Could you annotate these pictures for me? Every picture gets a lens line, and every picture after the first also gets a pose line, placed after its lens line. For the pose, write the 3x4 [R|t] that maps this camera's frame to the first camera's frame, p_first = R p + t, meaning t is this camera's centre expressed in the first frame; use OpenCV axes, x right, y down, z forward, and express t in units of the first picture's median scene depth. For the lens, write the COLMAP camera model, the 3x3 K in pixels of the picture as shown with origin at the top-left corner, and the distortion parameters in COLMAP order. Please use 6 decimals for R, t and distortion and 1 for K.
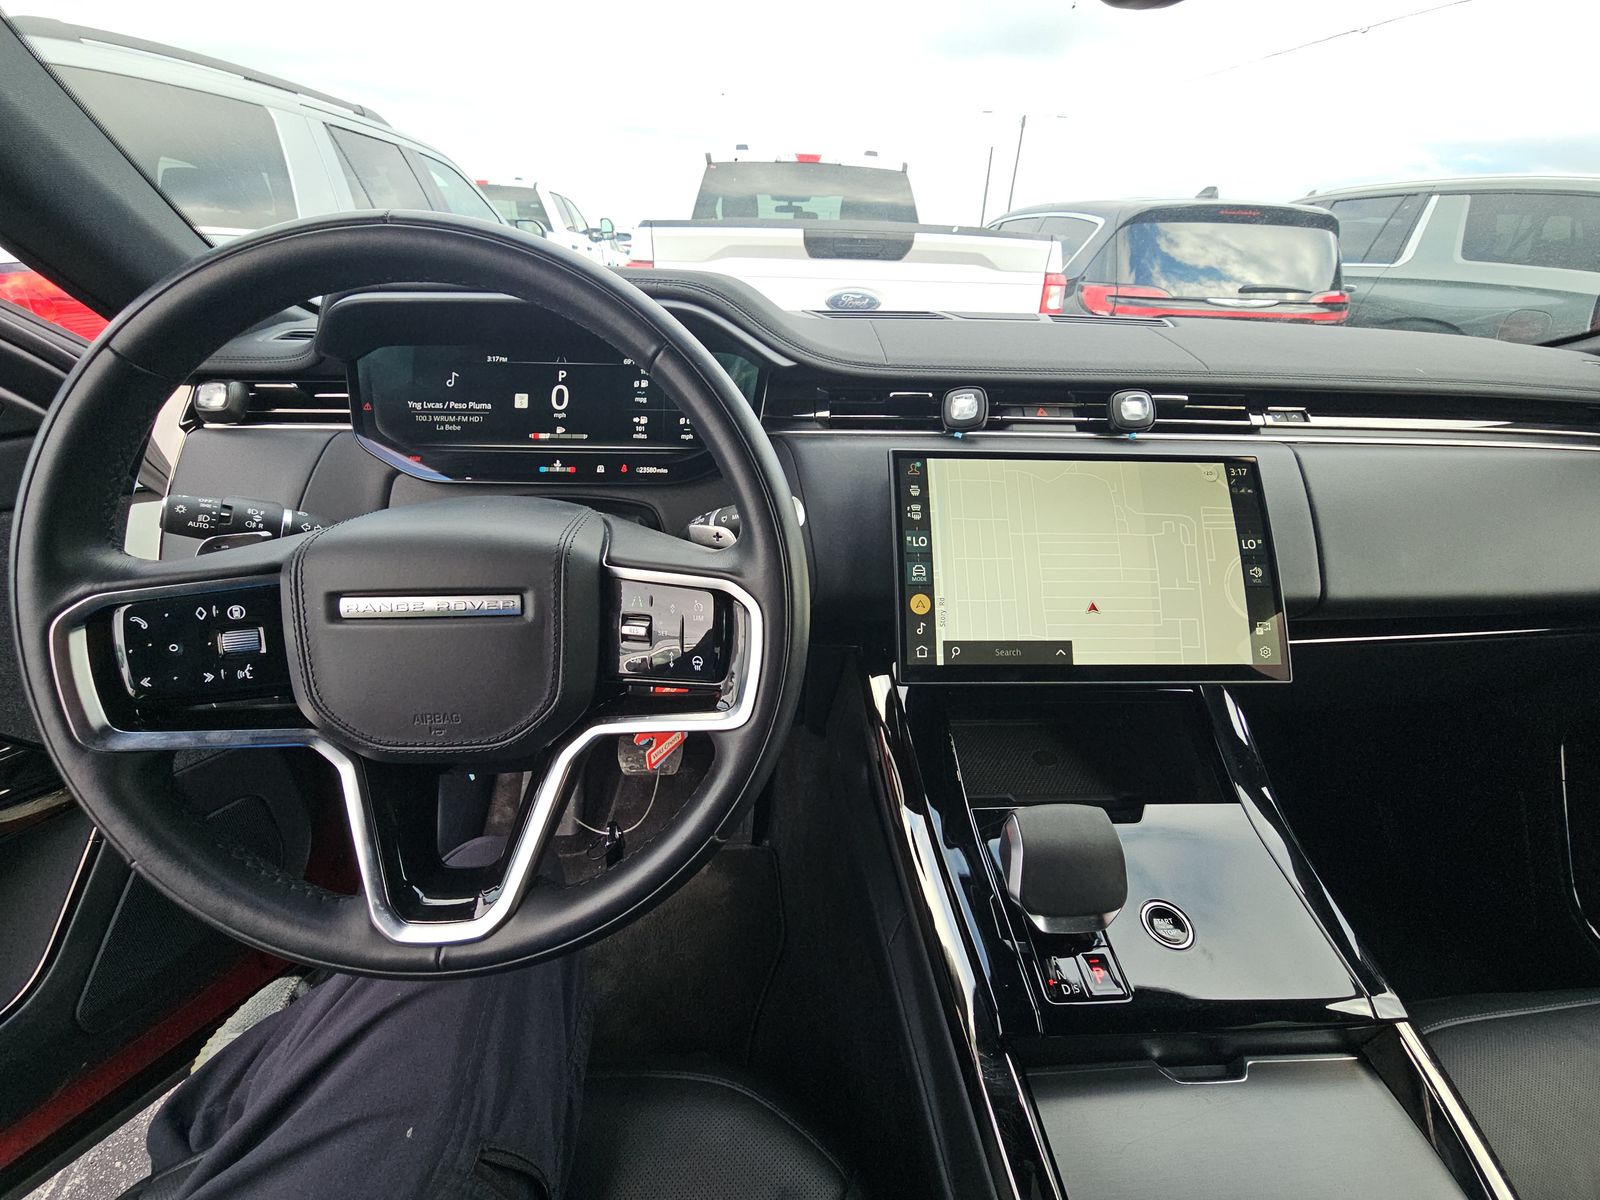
lens RADIAL K [[649.4, 0, 797.4], [0, 649.4, 588.3], [0, 0, 1]] dist [0.003172, -0.005971]
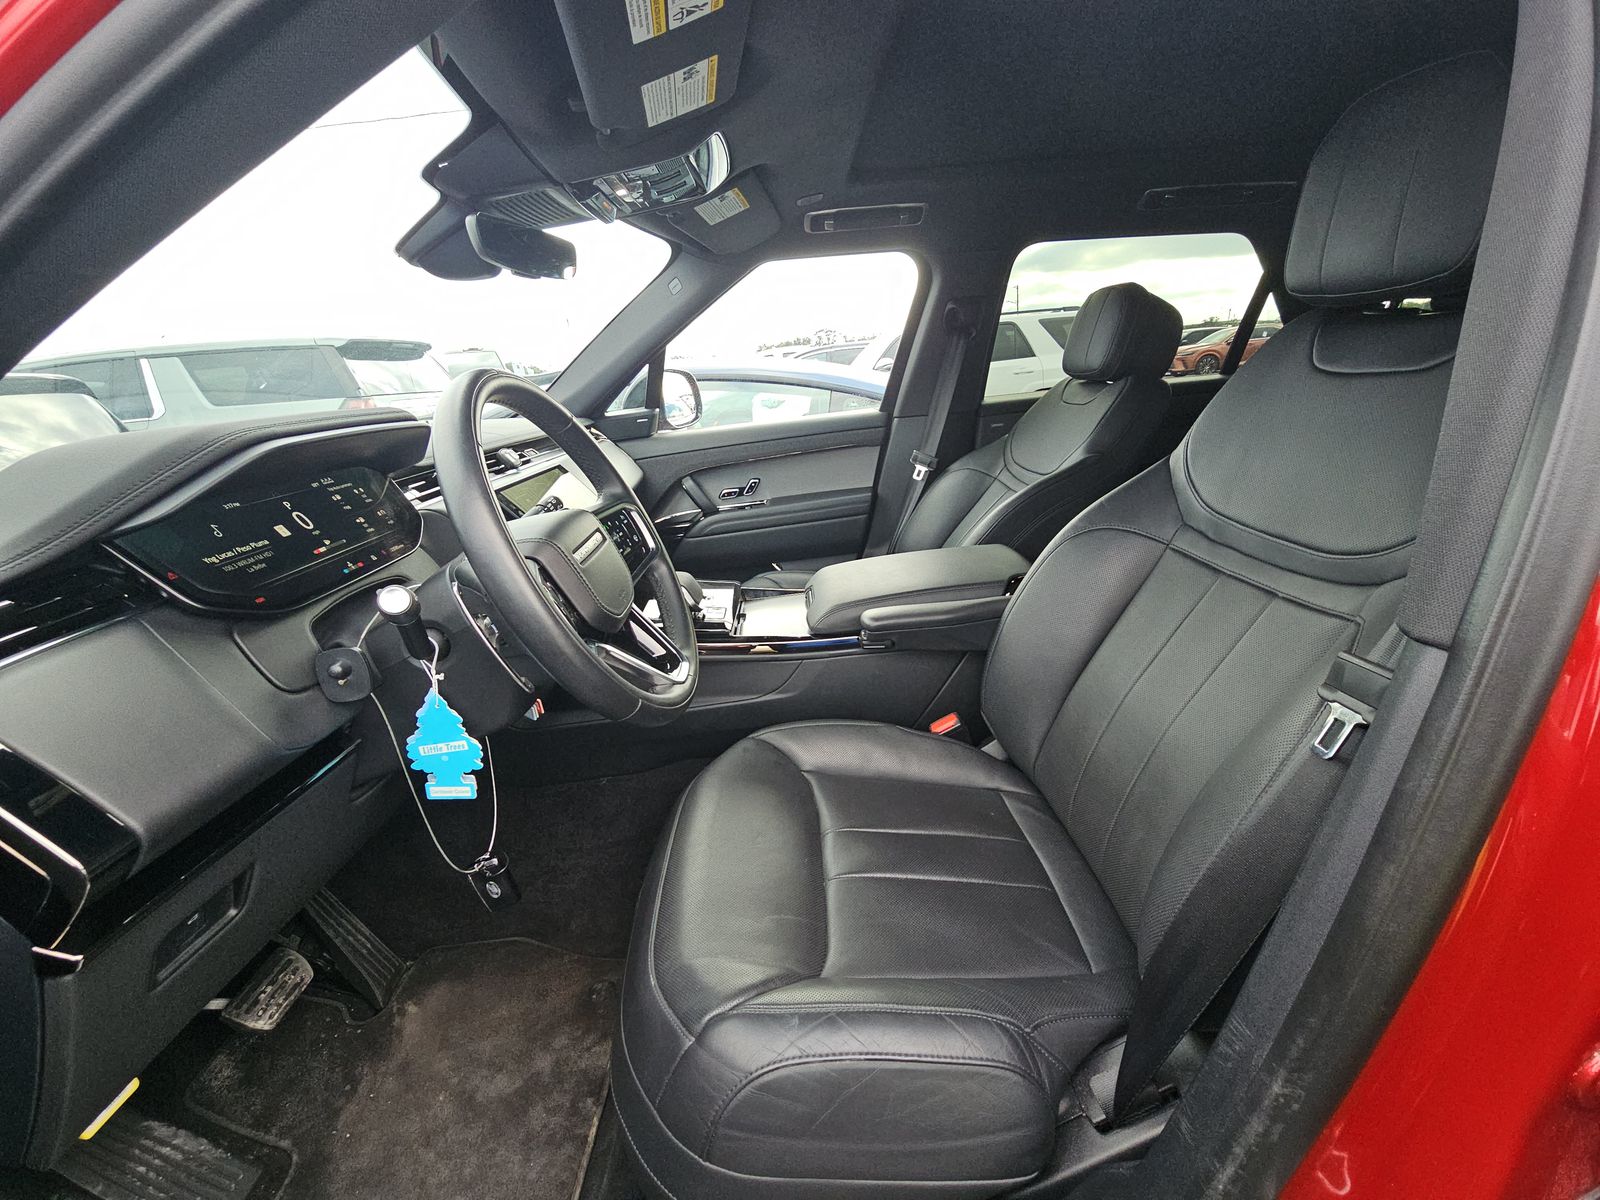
lens RADIAL K [[666.4, 0, 797.6], [0, 666.4, 608.2], [0, 0, 1]] dist [0.001606, 0.000248]
pose [[0.042271, -0.370229, 0.927978, -1.506282], [0.538349, 0.790881, 0.291009, -0.039957], [-0.841661, 0.487275, 0.232744, 0.052876]]
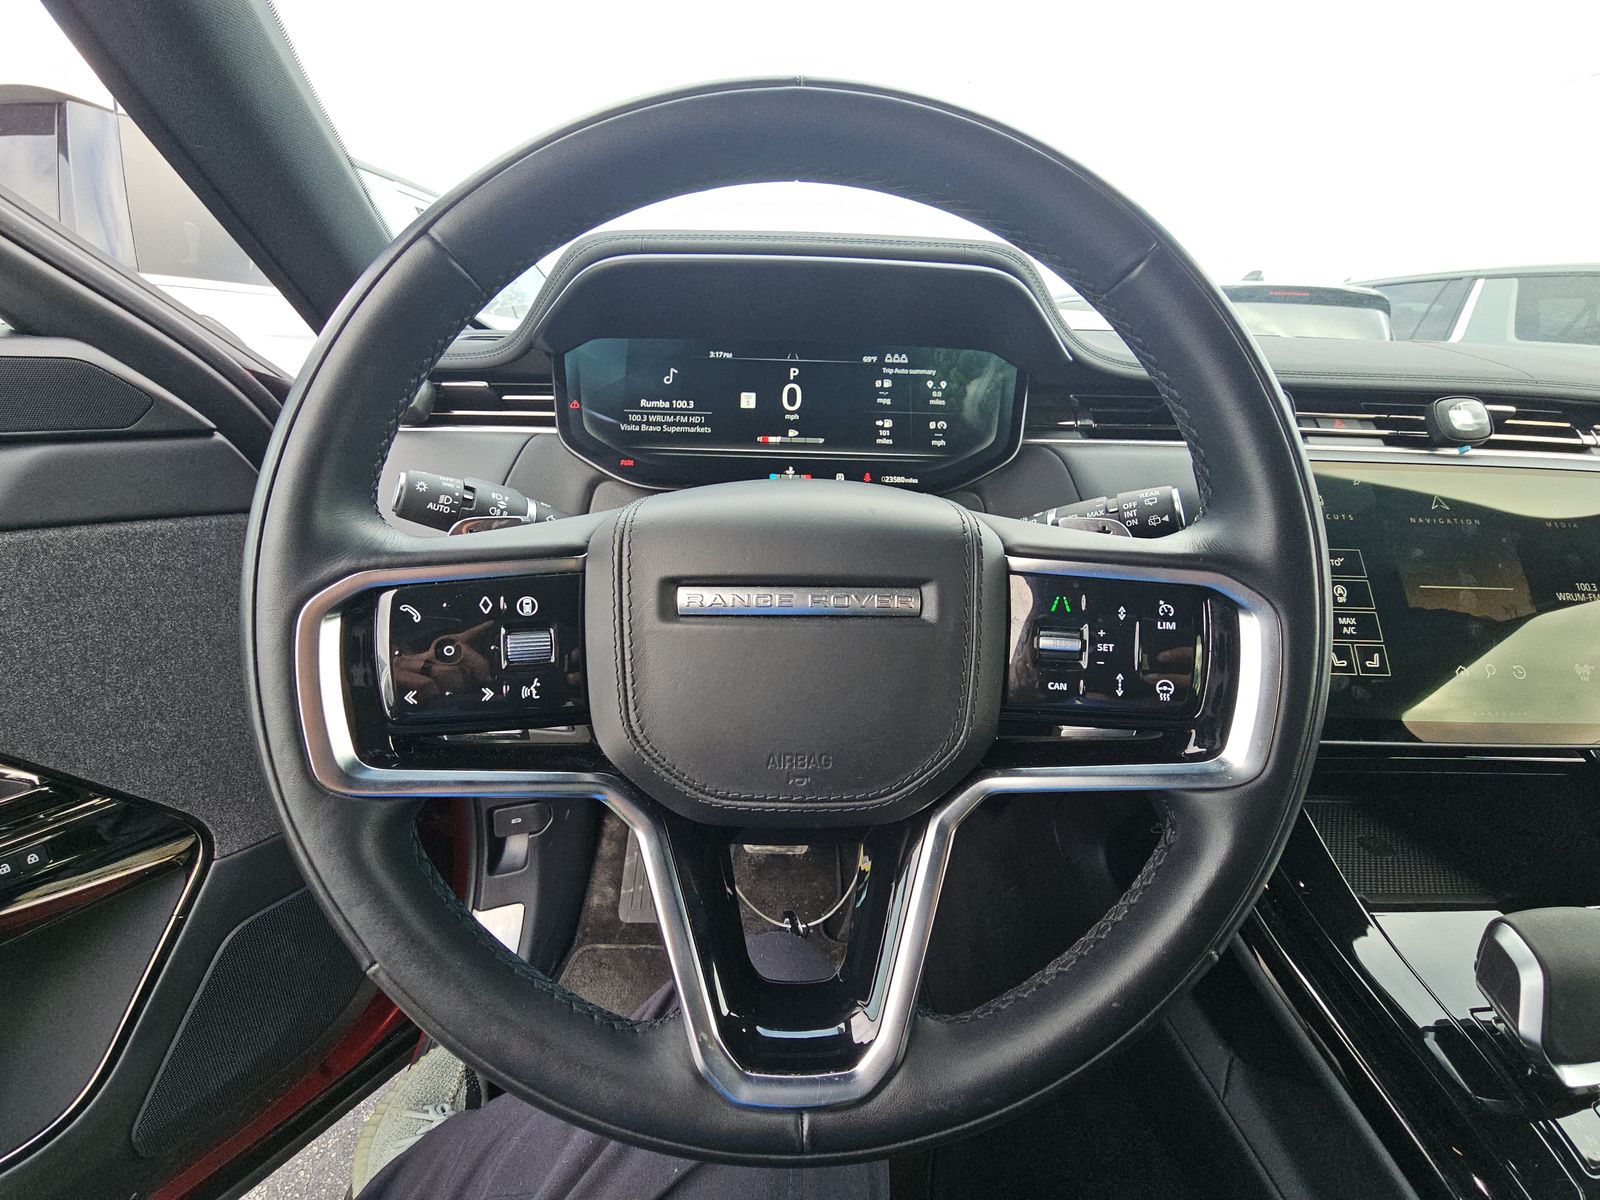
lens RADIAL K [[649.4, 0, 797.4], [0, 649.4, 588.3], [0, 0, 1]] dist [0.003172, -0.005971]
pose [[0.999355, 0.015907, -0.032195, -0.328856], [-0.019459, 0.993380, -0.113212, 0.057660], [0.030181, 0.113765, 0.993049, 0.170738]]
